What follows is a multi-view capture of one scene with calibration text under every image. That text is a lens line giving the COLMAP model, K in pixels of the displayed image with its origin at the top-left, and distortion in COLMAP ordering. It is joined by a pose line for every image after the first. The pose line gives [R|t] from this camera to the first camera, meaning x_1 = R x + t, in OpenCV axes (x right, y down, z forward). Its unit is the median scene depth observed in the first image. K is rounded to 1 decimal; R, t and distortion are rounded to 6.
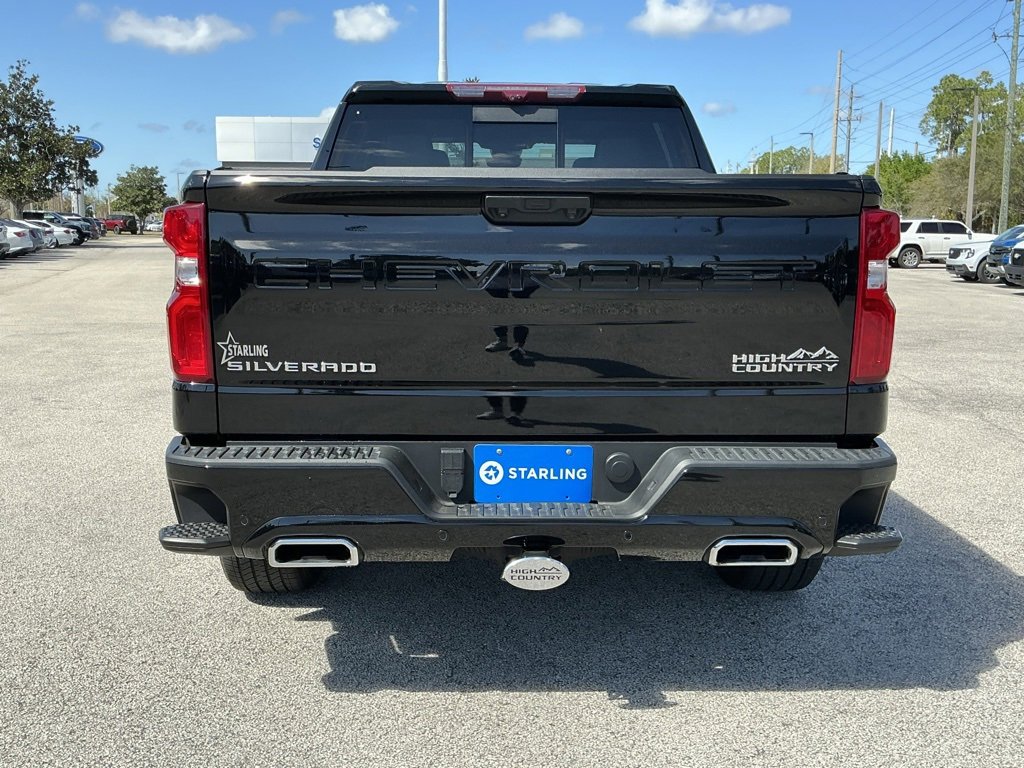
lens RADIAL K [[1035.0, 0, 512.0], [0, 1035.0, 384.0], [0, 0, 1]] dist [0.133372, -0.284099]
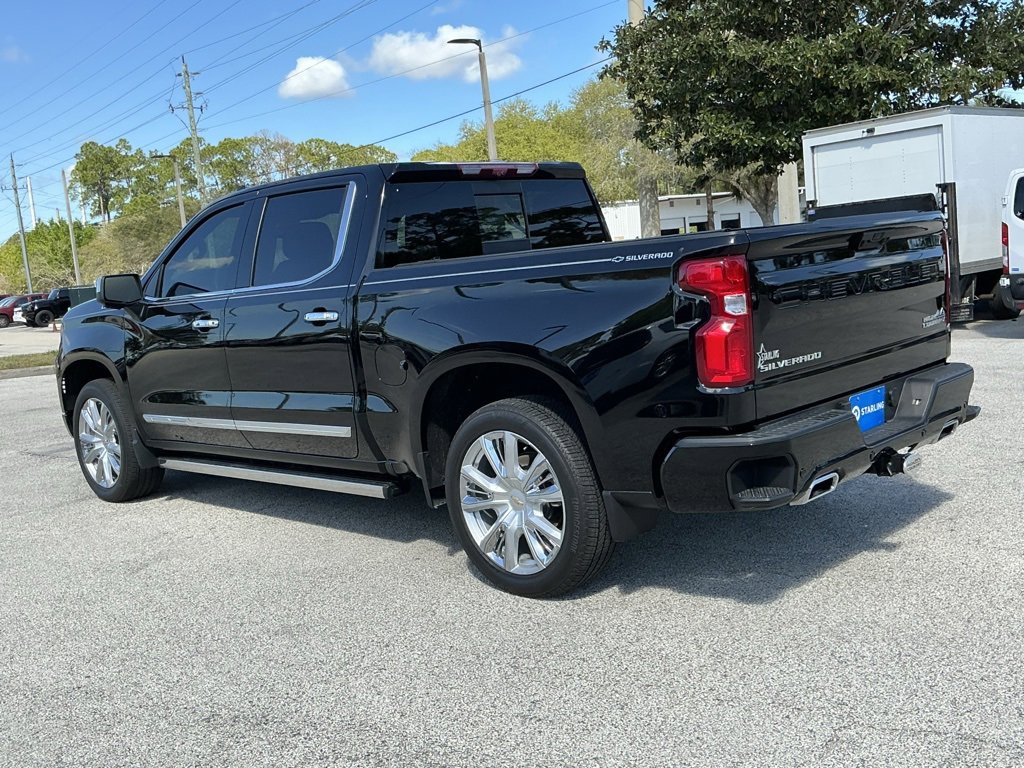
lens RADIAL K [[1035.0, 0, 512.0], [0, 1035.0, 384.0], [0, 0, 1]] dist [0.133372, -0.284099]
pose [[0.712773, -0.160257, 0.682841, -1.422668], [0.200639, 0.979452, 0.020435, -0.090153], [-0.672085, 0.122439, 0.730281, 0.210299]]
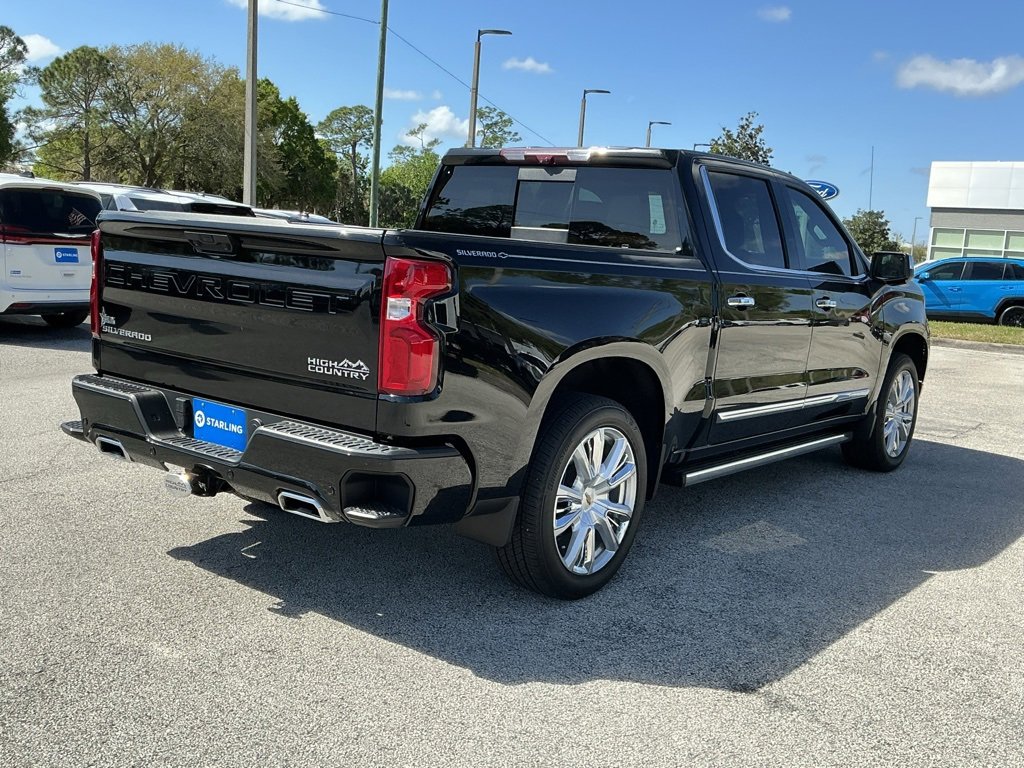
lens RADIAL K [[1035.0, 0, 512.0], [0, 1035.0, 384.0], [0, 0, 1]] dist [0.133372, -0.284099]
pose [[0.775360, 0.132126, -0.617543, 1.230476], [-0.156830, 0.987521, 0.014376, -0.053766], [0.611736, 0.085703, 0.786406, 0.100327]]
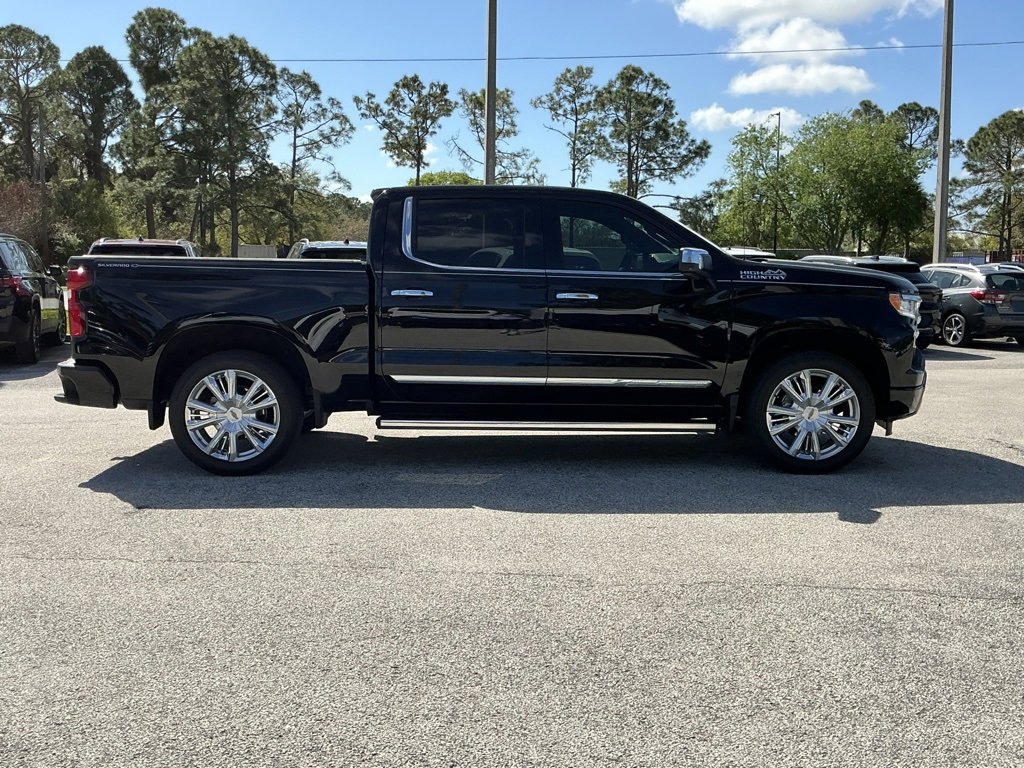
lens RADIAL K [[1035.0, 0, 512.0], [0, 1035.0, 384.0], [0, 0, 1]] dist [0.133372, -0.284099]
pose [[-0.009550, 0.099739, -0.994968, 2.919422], [-0.153402, 0.983089, 0.100020, -0.322006], [0.988118, 0.153585, 0.005912, 2.147193]]
